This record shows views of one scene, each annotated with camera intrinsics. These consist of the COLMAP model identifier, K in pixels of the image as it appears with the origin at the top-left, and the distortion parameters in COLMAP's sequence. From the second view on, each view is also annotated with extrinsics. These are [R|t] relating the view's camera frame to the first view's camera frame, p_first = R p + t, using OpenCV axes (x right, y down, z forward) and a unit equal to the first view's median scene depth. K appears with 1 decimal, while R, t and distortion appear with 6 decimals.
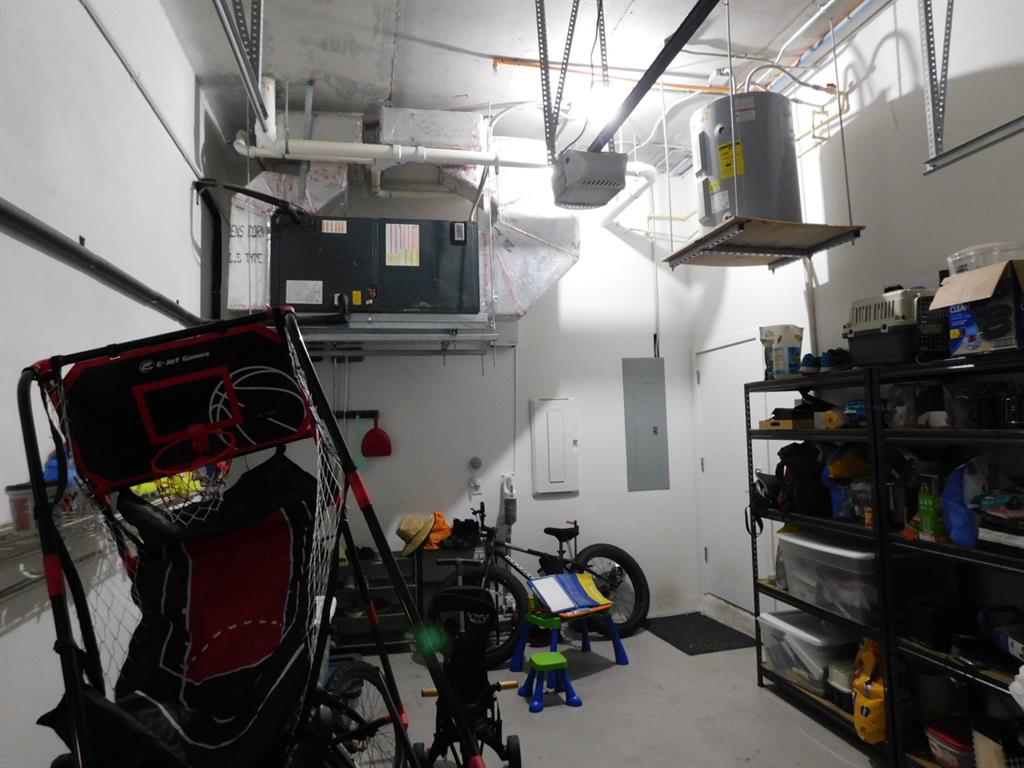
lens RADIAL K [[682.0, 0, 512.0], [0, 682.0, 384.0], [0, 0, 1]] dist [-0.063560, 0.060556]
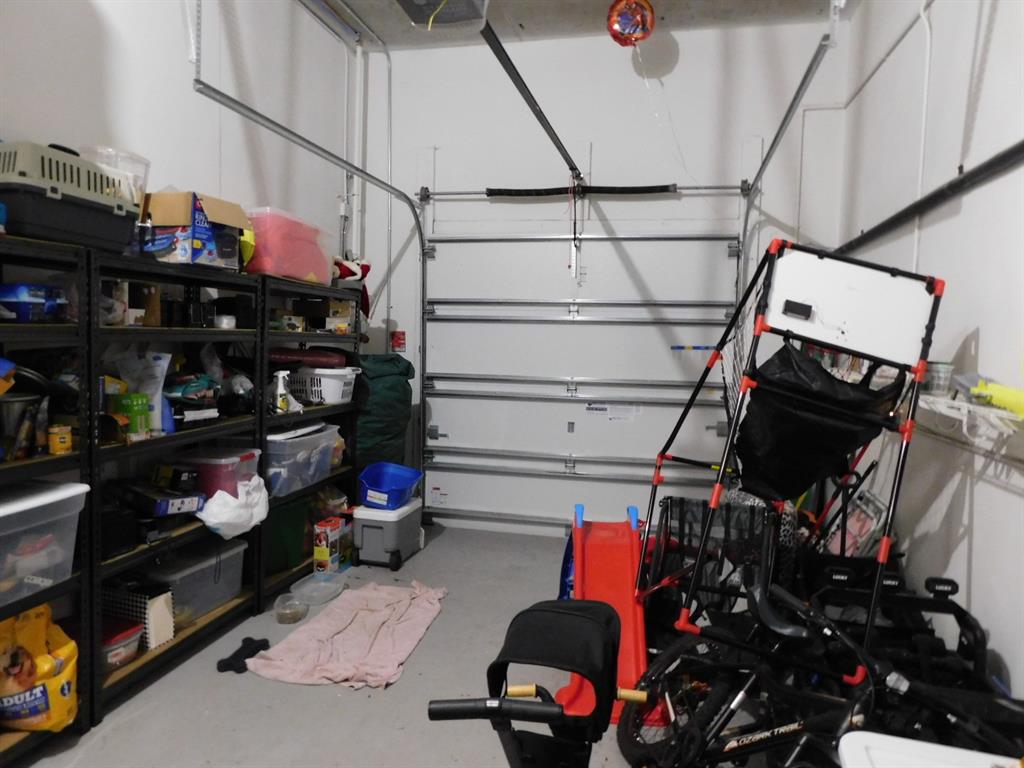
lens RADIAL K [[682.0, 0, 512.0], [0, 682.0, 384.0], [0, 0, 1]] dist [-0.063560, 0.060556]
pose [[-0.914854, -0.031367, 0.402566, -0.302178], [-0.035108, 0.999382, -0.001916, 0.149621], [-0.402257, -0.015886, -0.915389, 1.866346]]
